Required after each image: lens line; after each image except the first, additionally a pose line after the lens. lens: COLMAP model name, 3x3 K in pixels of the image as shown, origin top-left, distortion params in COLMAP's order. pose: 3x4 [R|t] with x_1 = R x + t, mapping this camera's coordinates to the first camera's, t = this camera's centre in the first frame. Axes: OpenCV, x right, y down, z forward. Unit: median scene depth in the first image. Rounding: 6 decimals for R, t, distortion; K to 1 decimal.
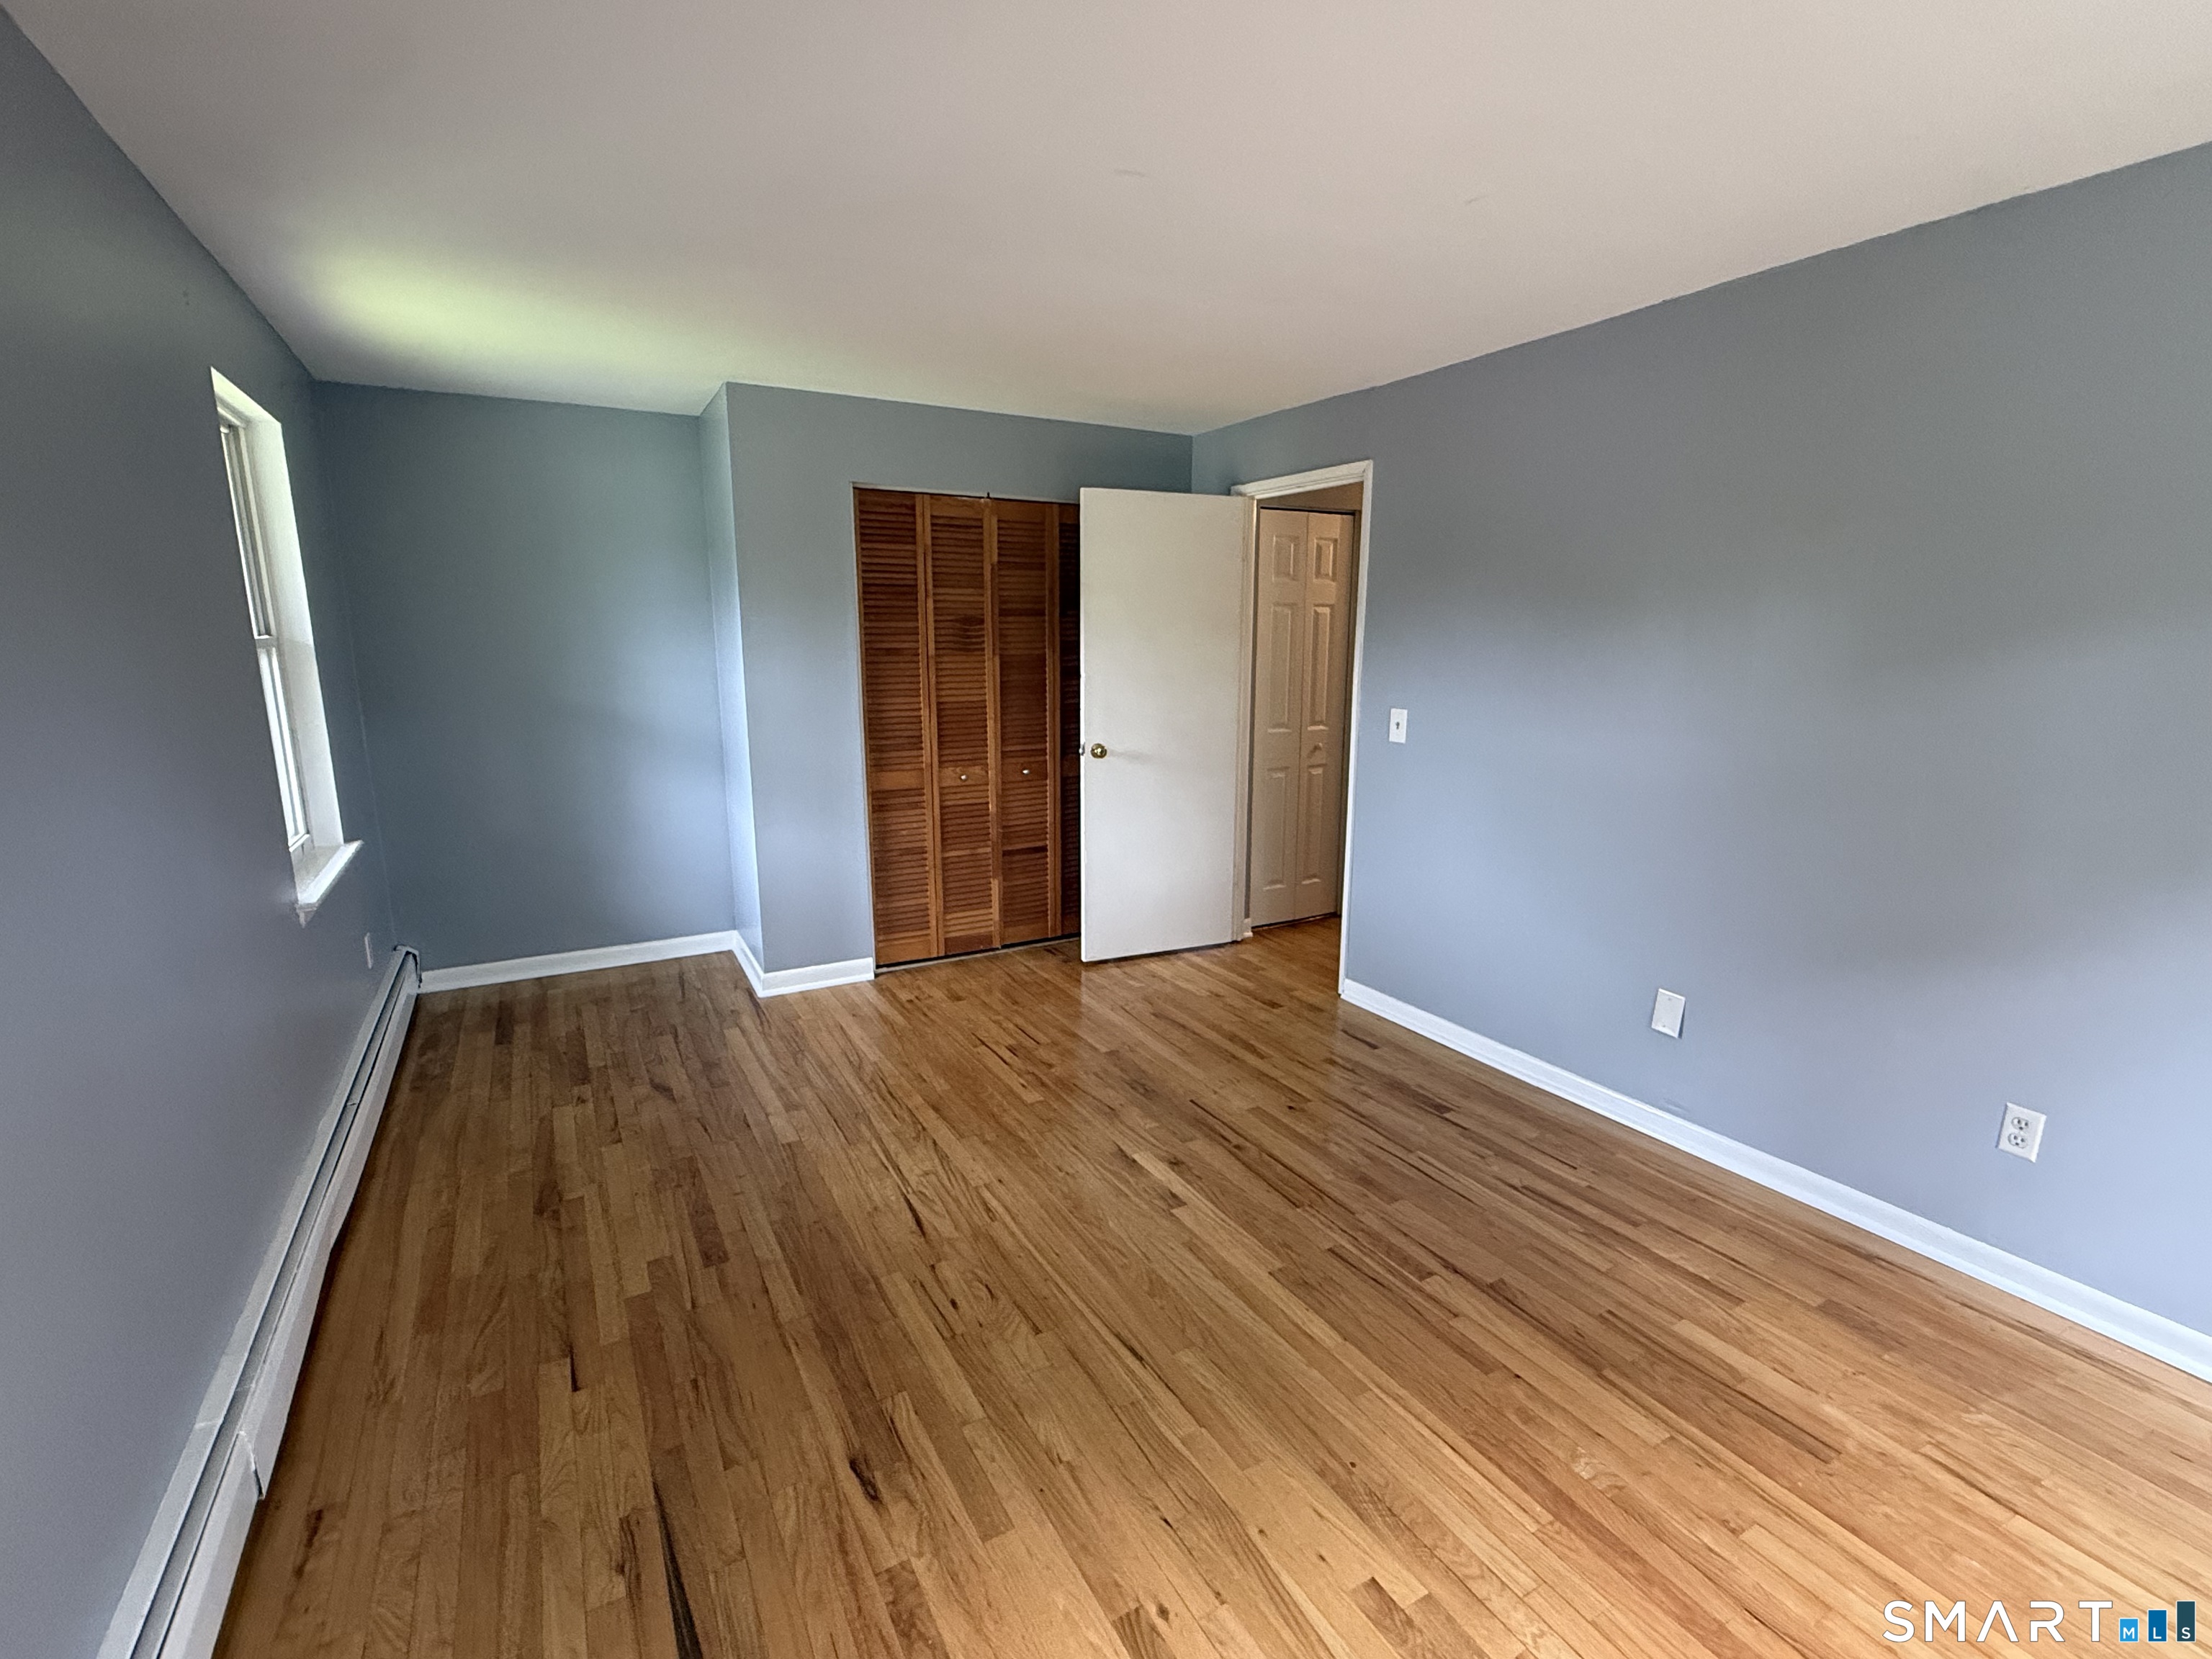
lens RADIAL K [[1002.0, 0, 1106.0], [0, 1002.0, 829.5], [0, 0, 1]] dist [0.000909, 0.000091]
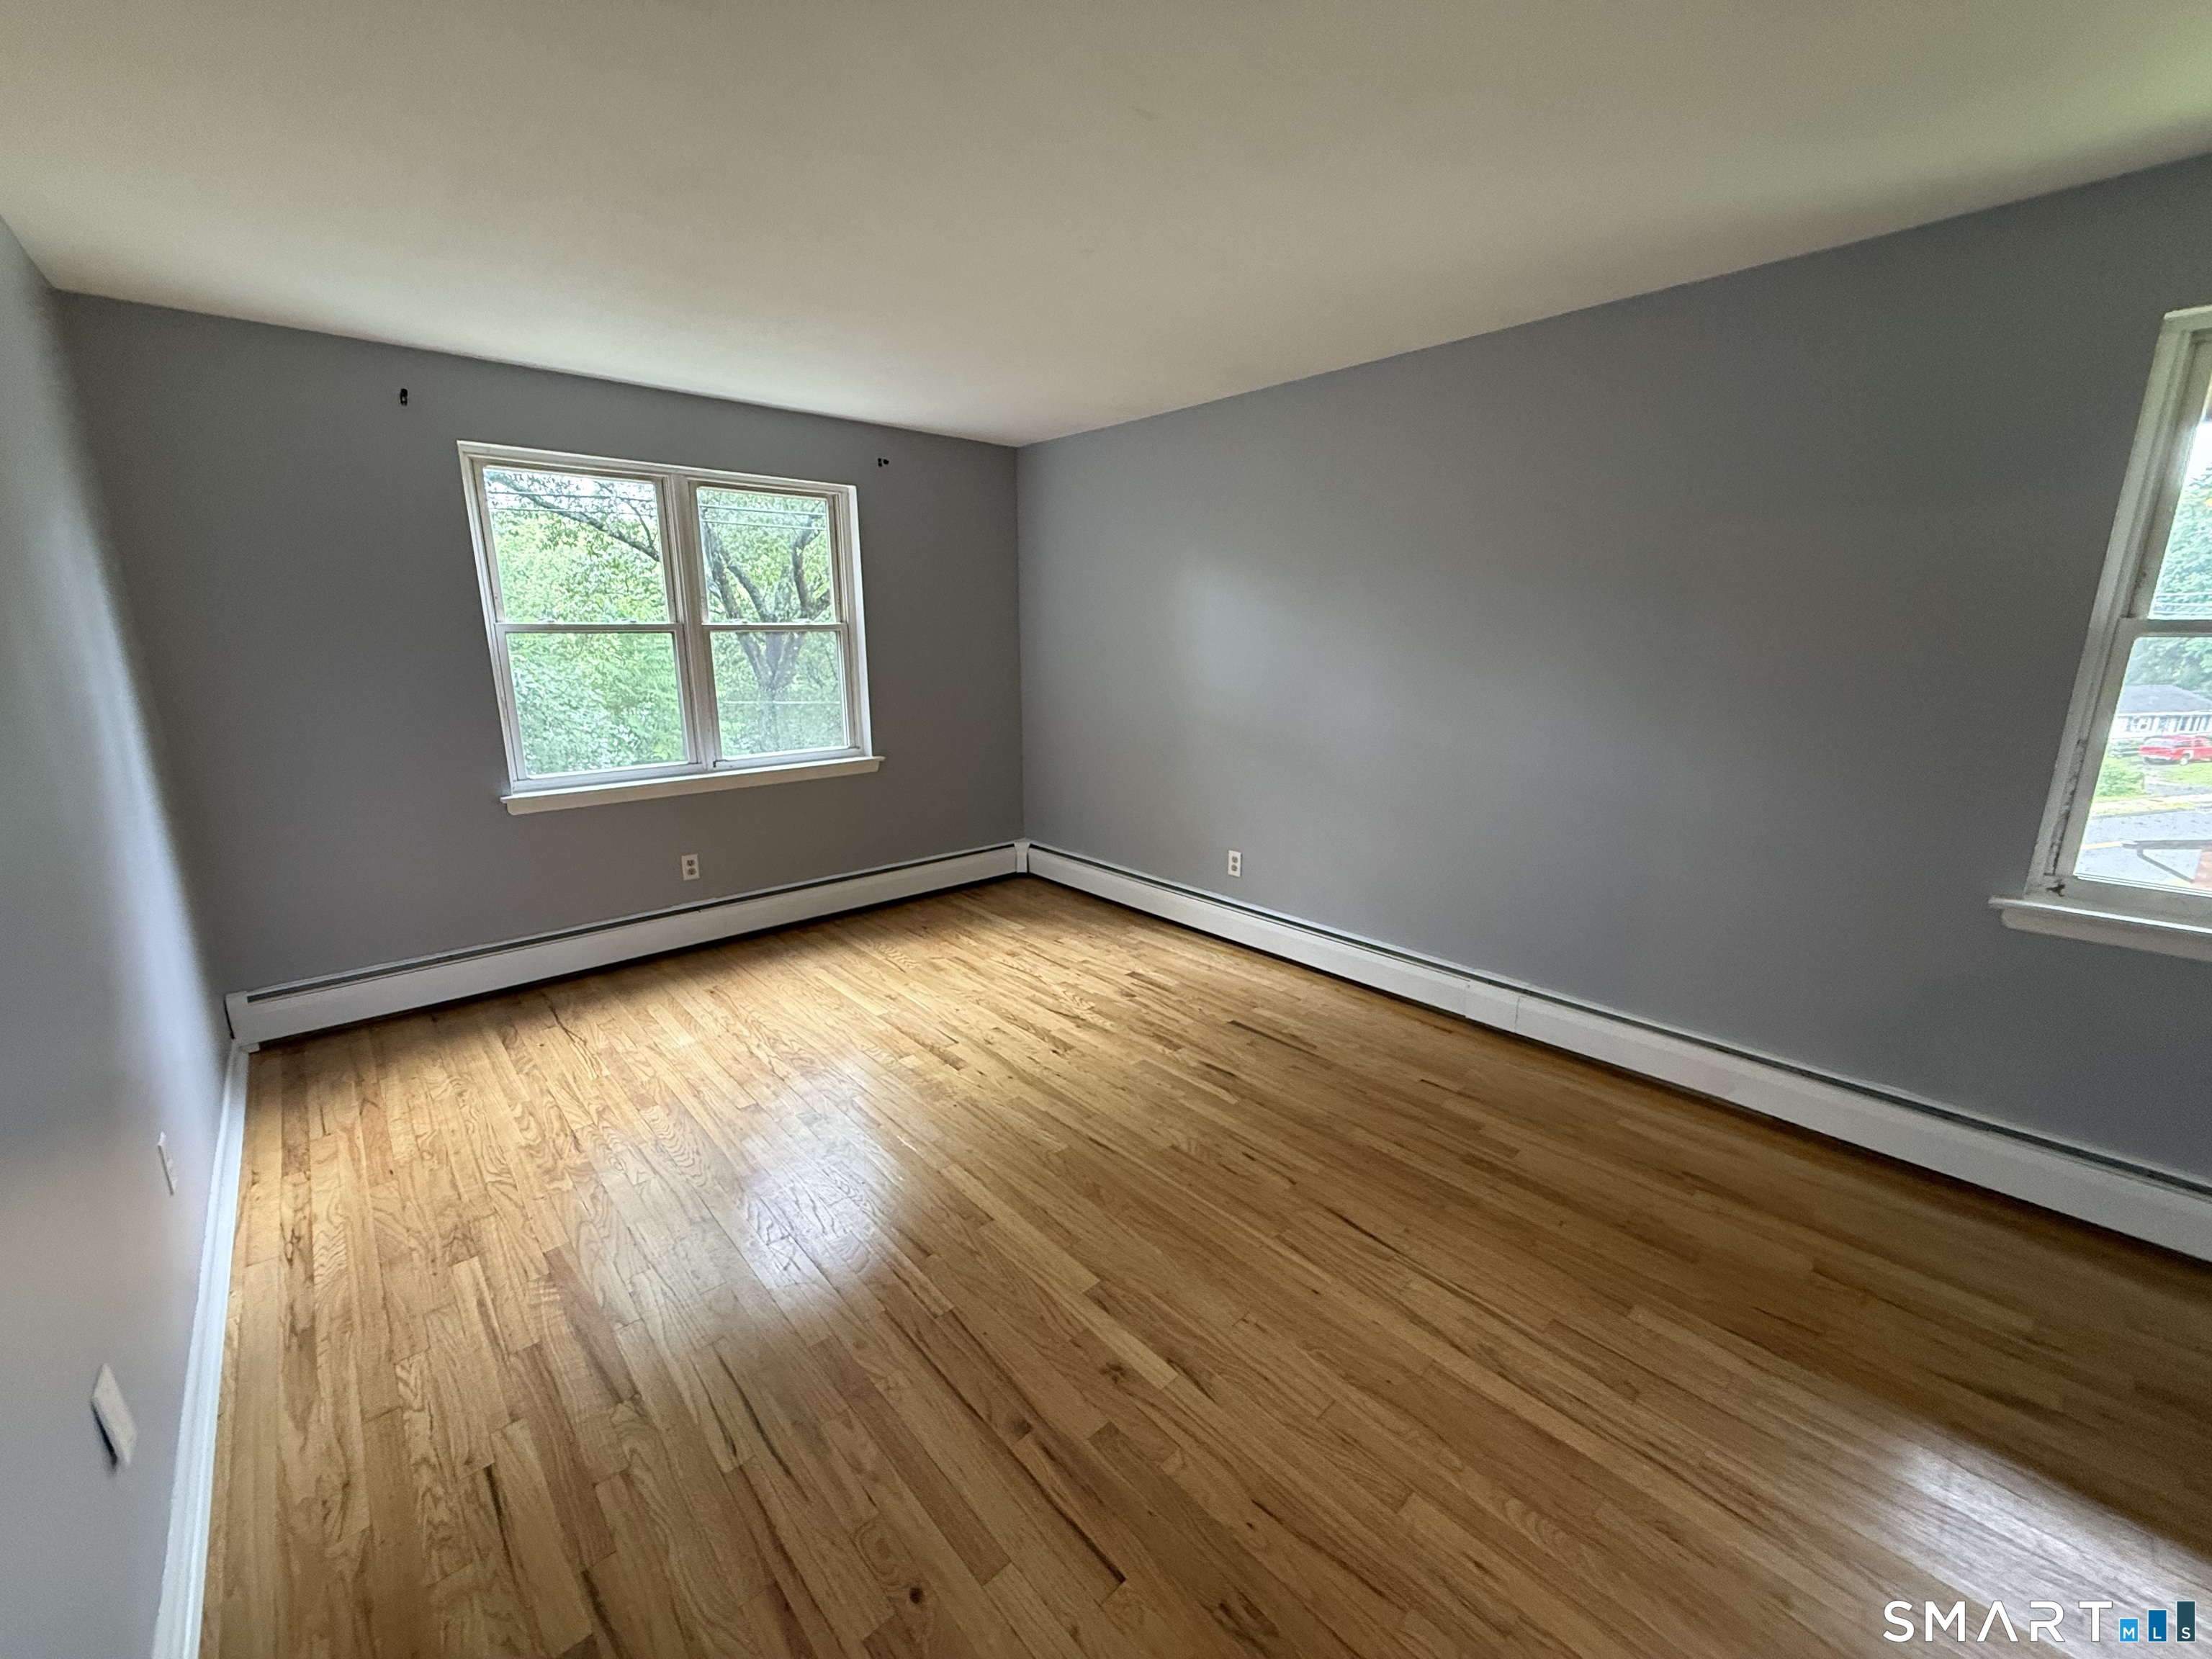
lens RADIAL K [[884.0, 0, 1106.0], [0, 884.0, 829.5], [0, 0, 1]] dist [-0.000053, -0.000008]
pose [[-0.975854, 0.053765, -0.211705, 0.194951], [-0.037200, 0.914162, 0.403638, -0.281500], [0.215234, 0.401767, -0.890089, 1.479455]]
